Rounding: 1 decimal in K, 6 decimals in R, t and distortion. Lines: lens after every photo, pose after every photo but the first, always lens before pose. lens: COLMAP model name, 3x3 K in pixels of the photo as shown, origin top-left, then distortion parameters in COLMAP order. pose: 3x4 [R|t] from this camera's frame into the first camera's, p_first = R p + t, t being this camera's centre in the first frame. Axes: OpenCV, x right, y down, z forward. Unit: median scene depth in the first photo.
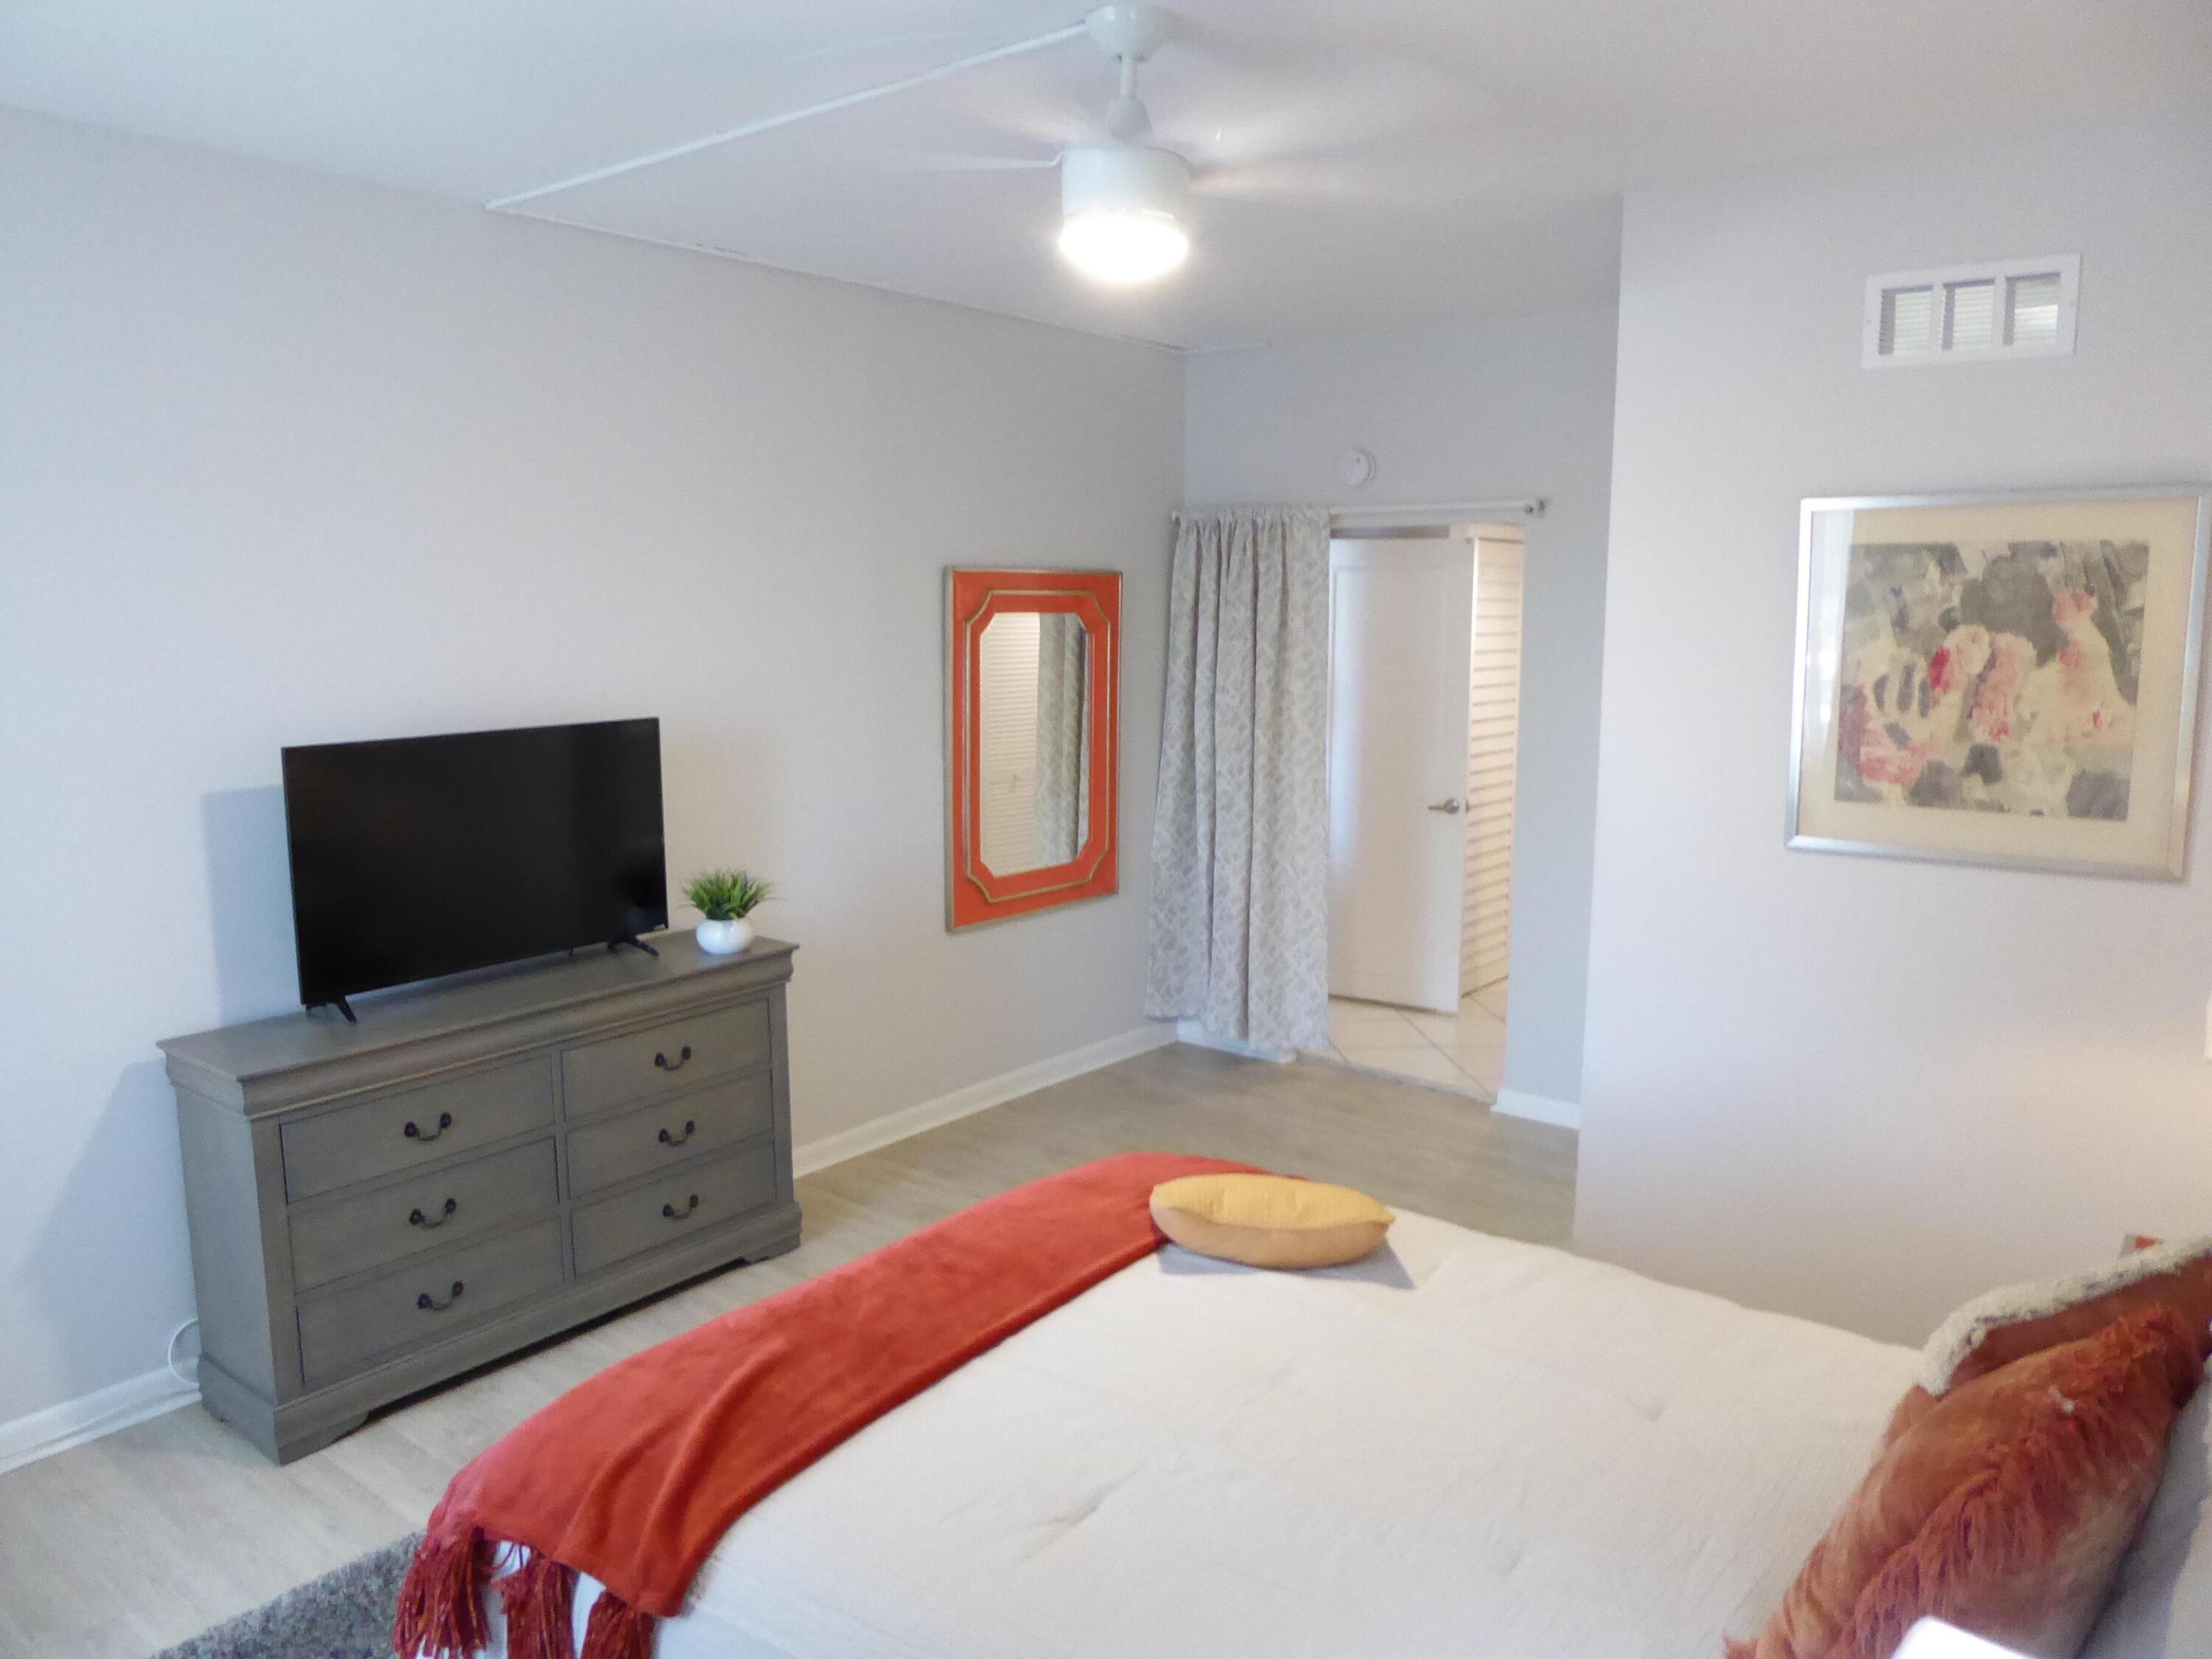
lens RADIAL K [[1565.3, 0, 1103.8], [0, 1565.3, 828.1], [0, 0, 1]] dist [-0.037890, 0.009718]
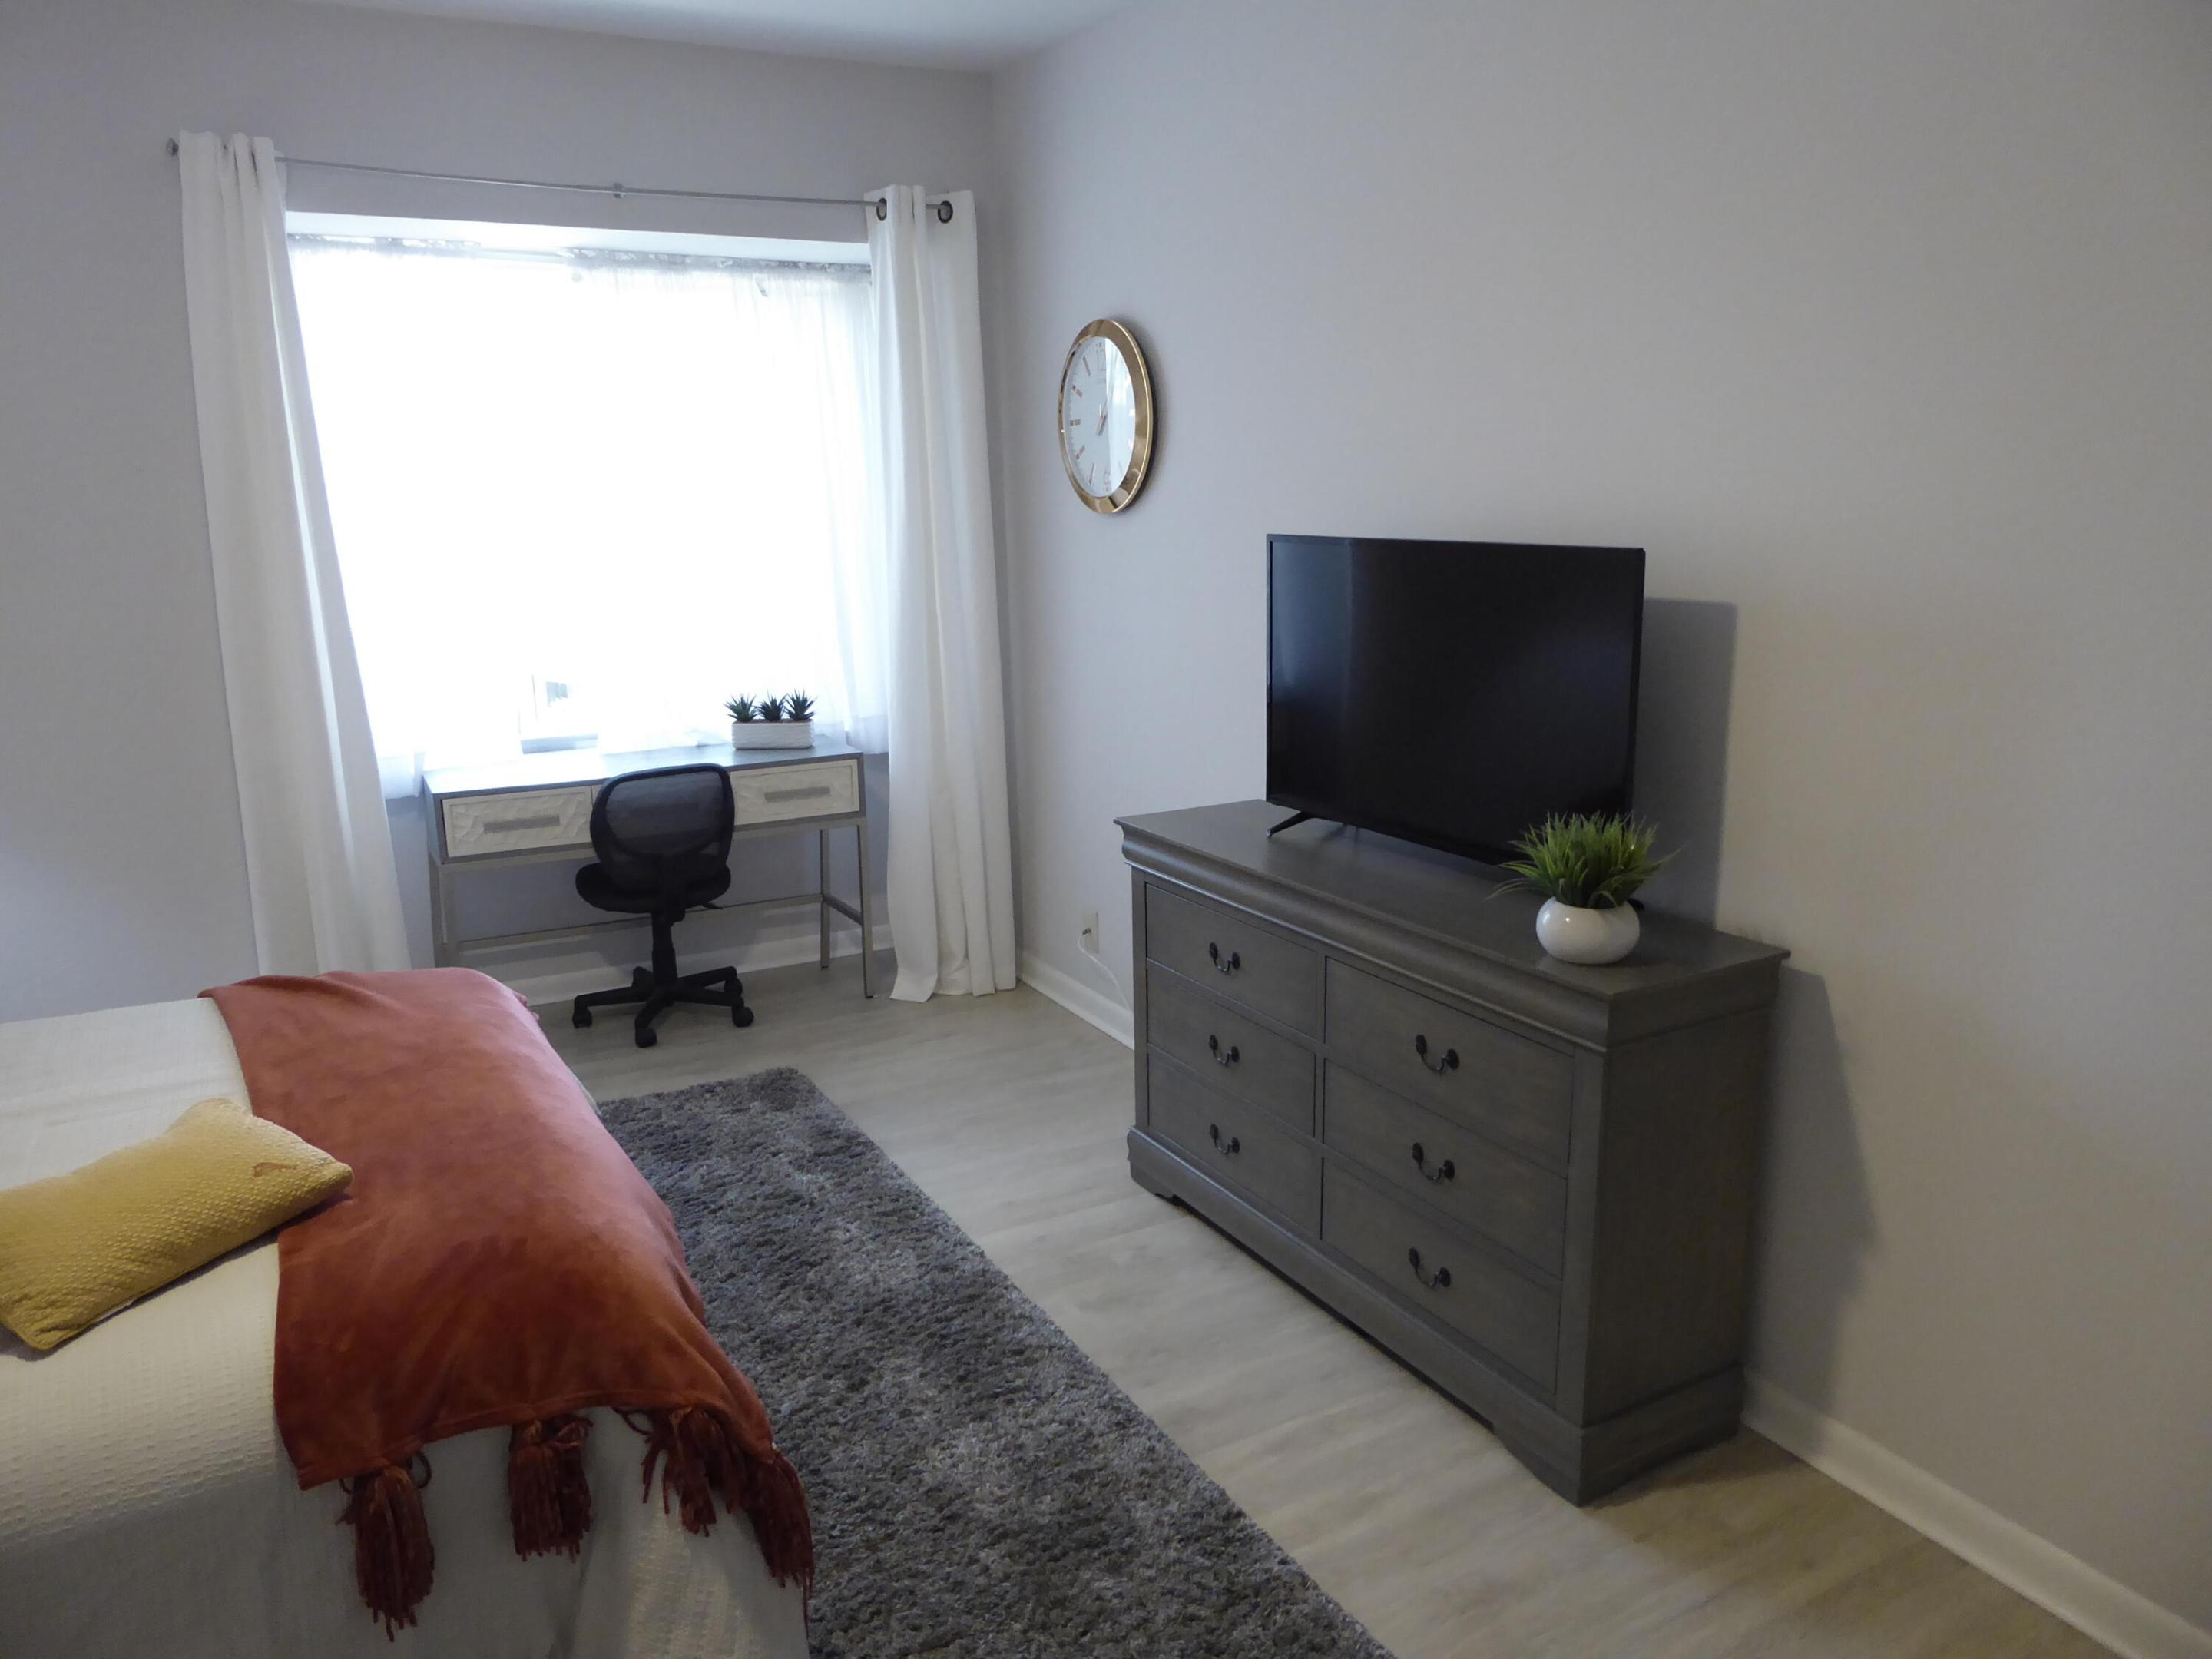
lens RADIAL K [[1565.3, 0, 1104.3], [0, 1565.3, 828.0], [0, 0, 1]] dist [-0.037890, 0.009718]
pose [[-0.374704, 0.207898, -0.903535, 0.362152], [-0.128700, 0.953437, 0.272753, -0.109100], [0.918168, 0.218486, -0.330500, 1.075504]]
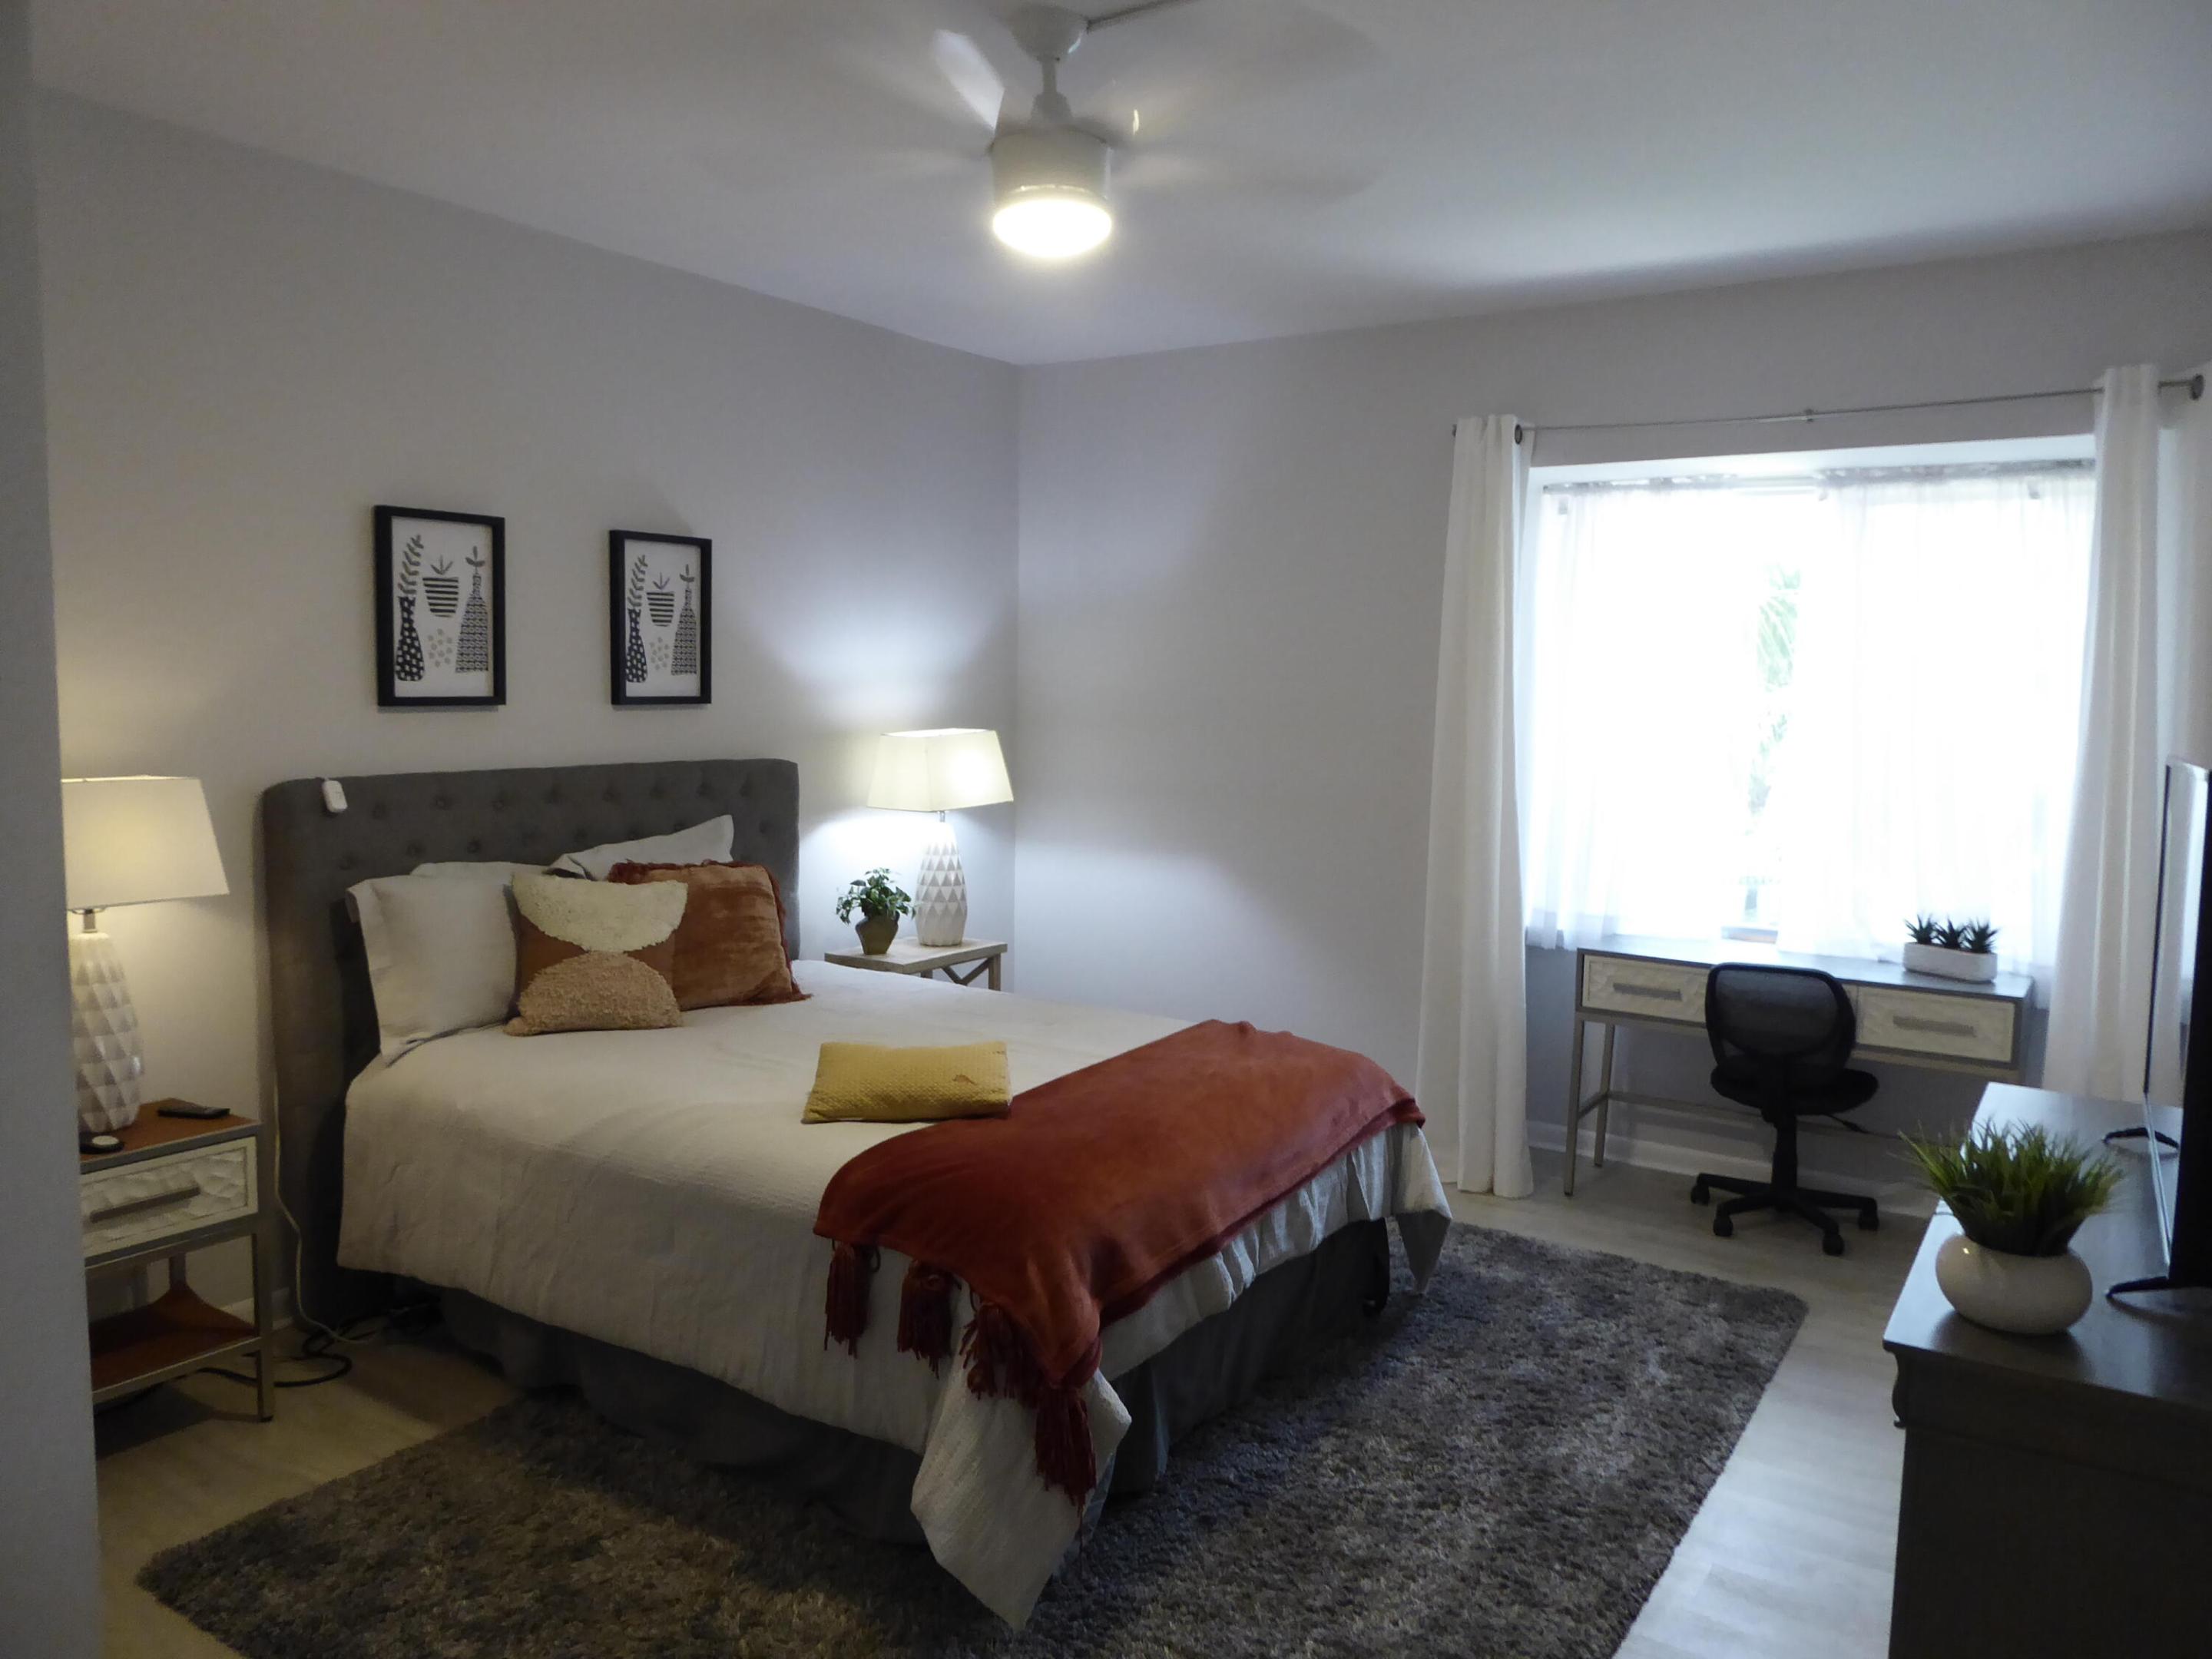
lens RADIAL K [[1565.3, 0, 1108.5], [0, 1565.3, 830.2], [0, 0, 1]] dist [-0.037890, 0.009718]
pose [[-0.996501, -0.012414, -0.082649, 0.164799], [-0.031537, 0.971652, 0.234303, -0.132321], [0.077398, 0.236090, -0.968644, 1.291627]]
